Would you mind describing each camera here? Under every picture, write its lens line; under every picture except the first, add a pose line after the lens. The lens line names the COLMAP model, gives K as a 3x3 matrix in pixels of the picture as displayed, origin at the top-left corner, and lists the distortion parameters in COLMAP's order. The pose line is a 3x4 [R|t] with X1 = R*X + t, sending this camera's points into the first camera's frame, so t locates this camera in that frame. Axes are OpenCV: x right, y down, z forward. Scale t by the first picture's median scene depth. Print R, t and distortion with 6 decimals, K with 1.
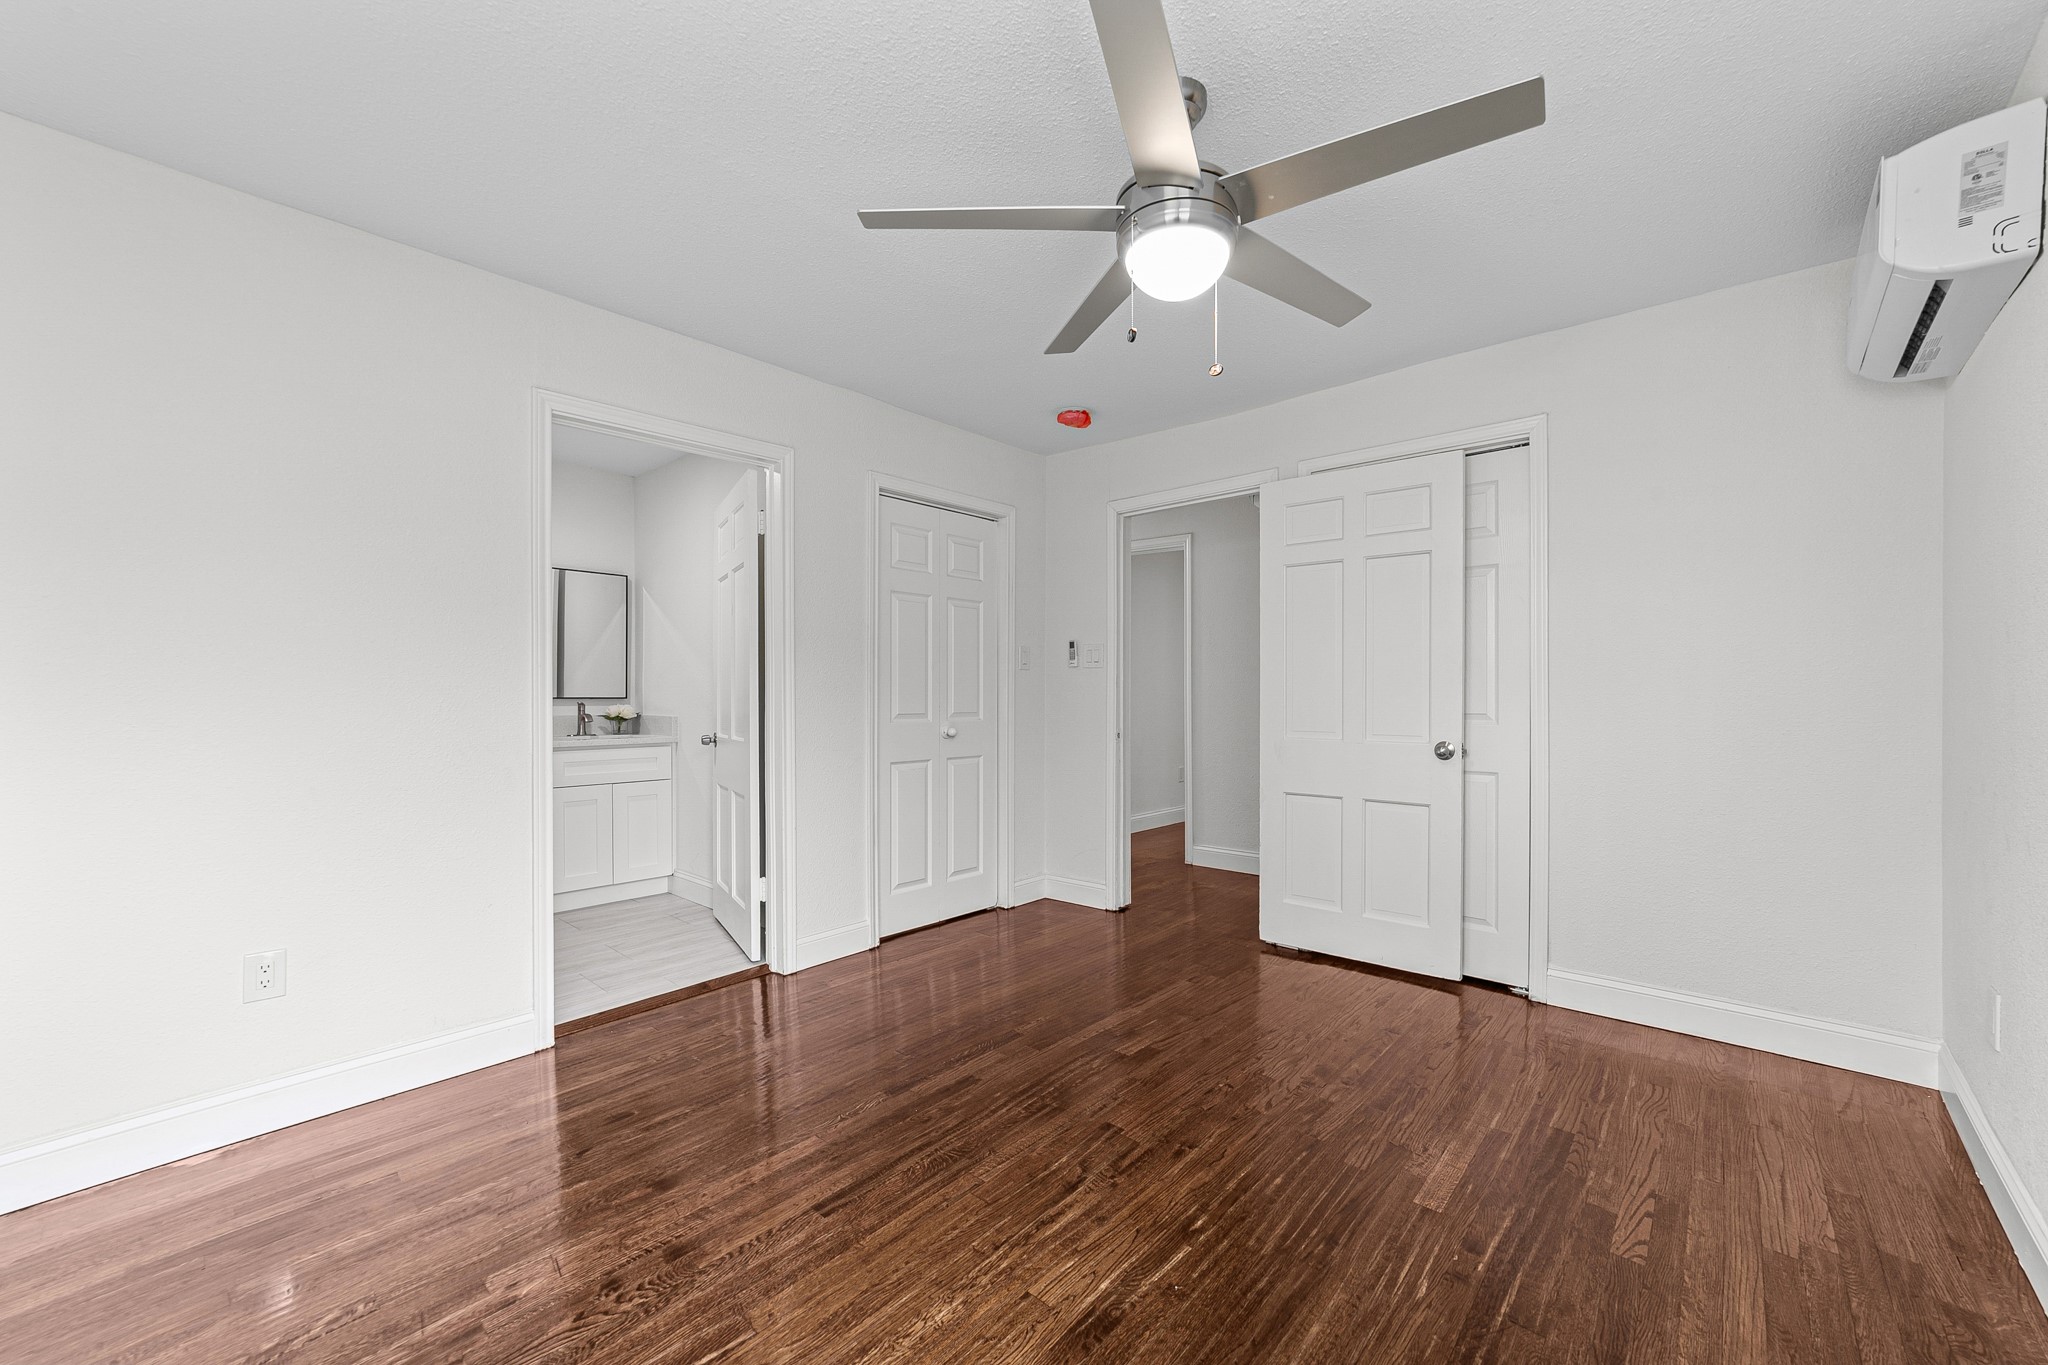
lens RADIAL K [[789.2, 0, 1034.7], [0, 789.2, 679.7], [0, 0, 1]] dist [-0.014881, 0.008611]
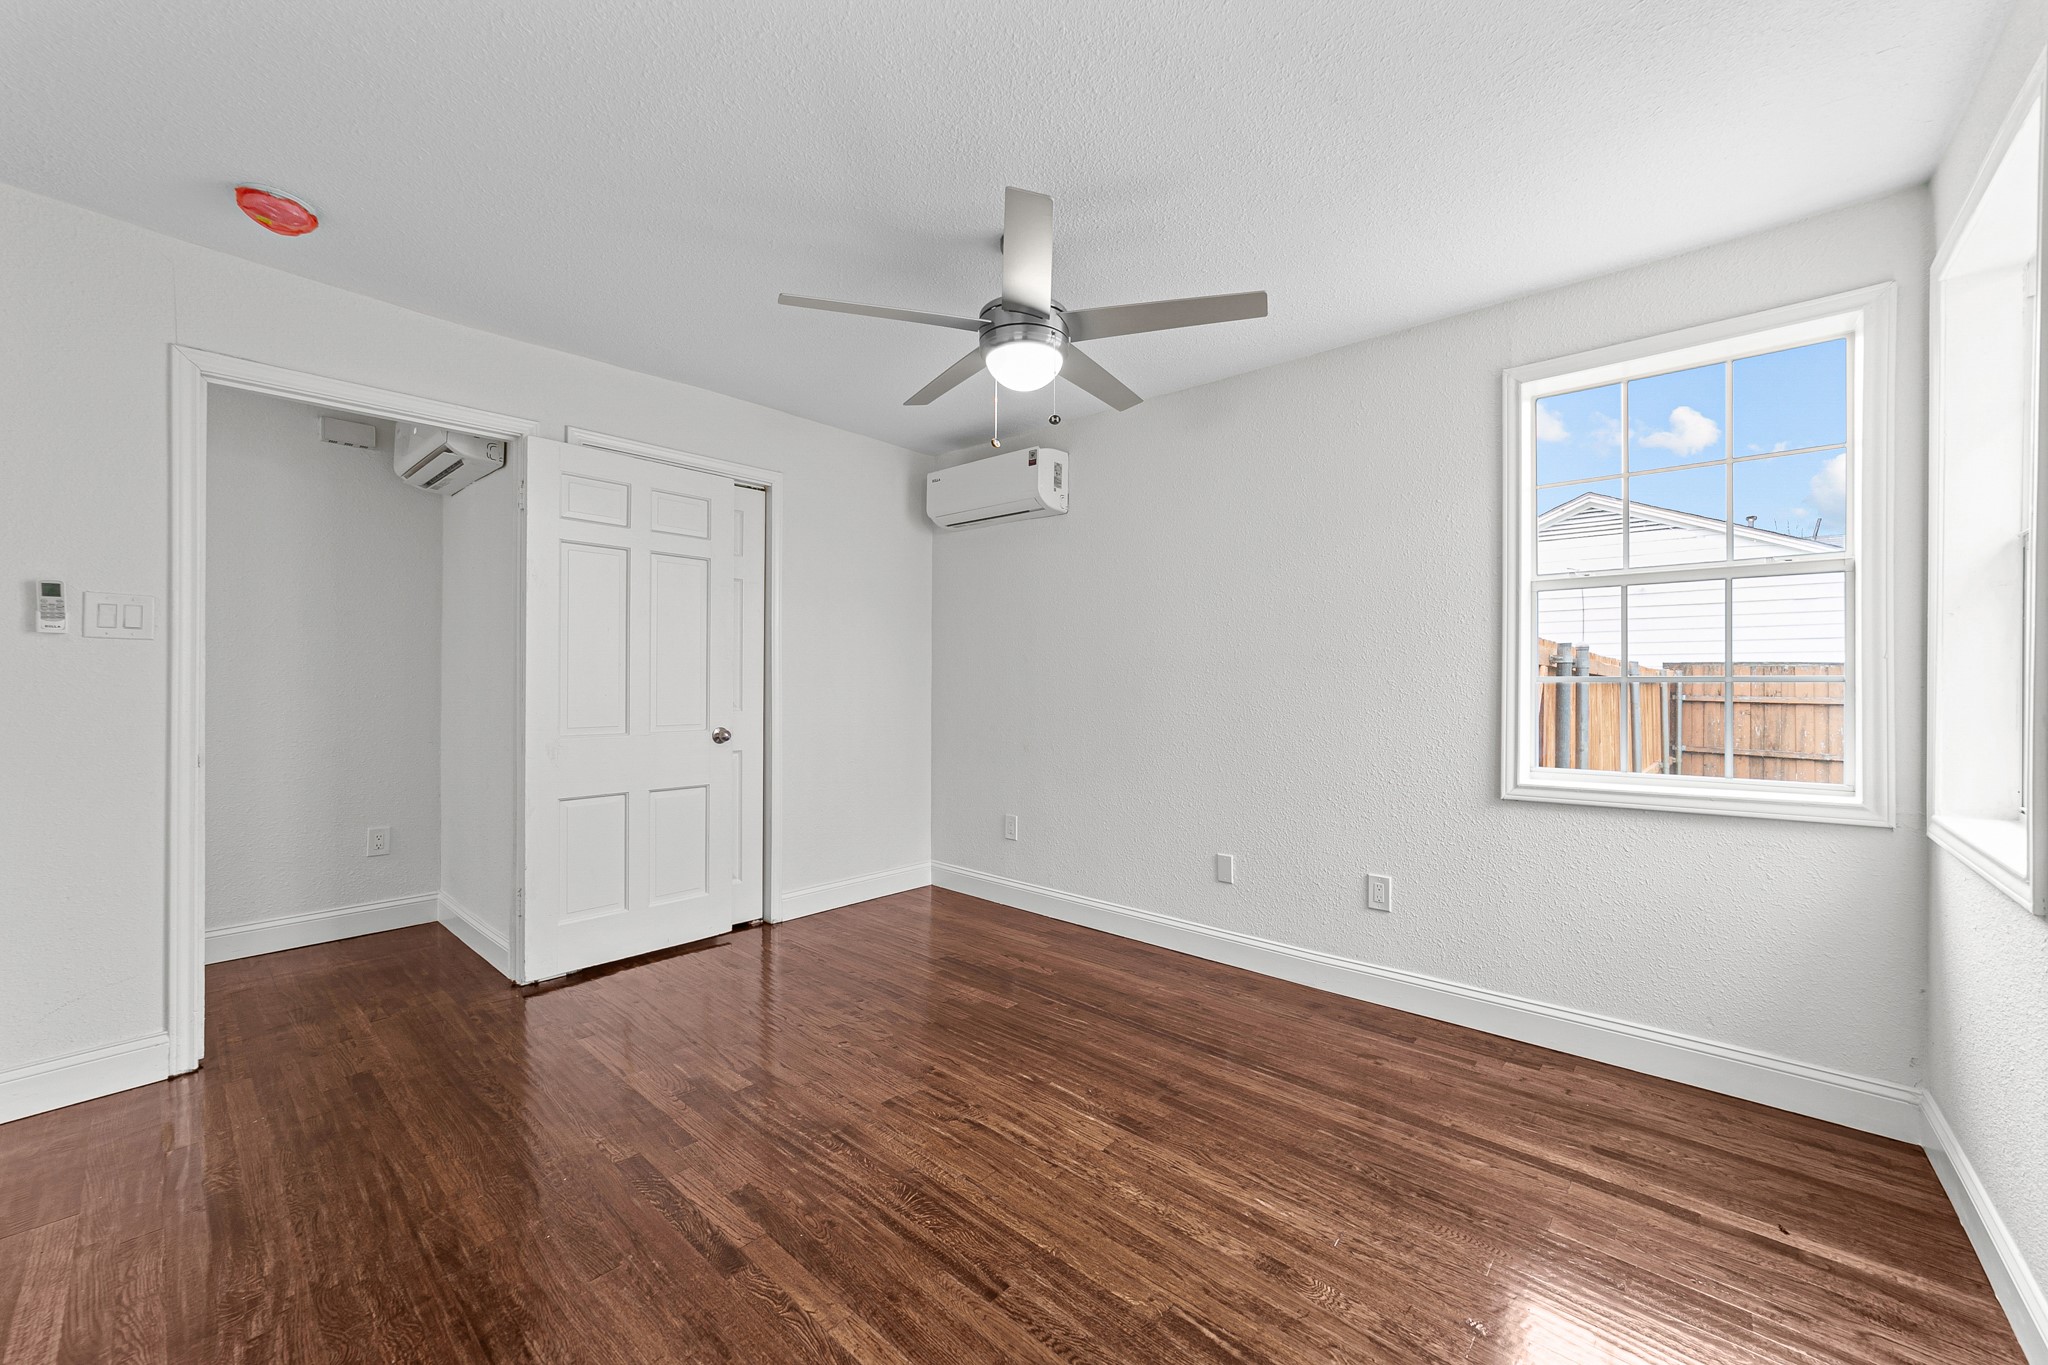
lens RADIAL K [[789.2, 0, 1034.7], [0, 789.2, 679.7], [0, 0, 1]] dist [-0.014881, 0.008611]
pose [[0.006691, 0.007400, 0.999950, -1.128053], [-0.017887, 0.999814, -0.007279, 0.012418], [-0.999818, -0.017837, 0.006822, 0.959174]]
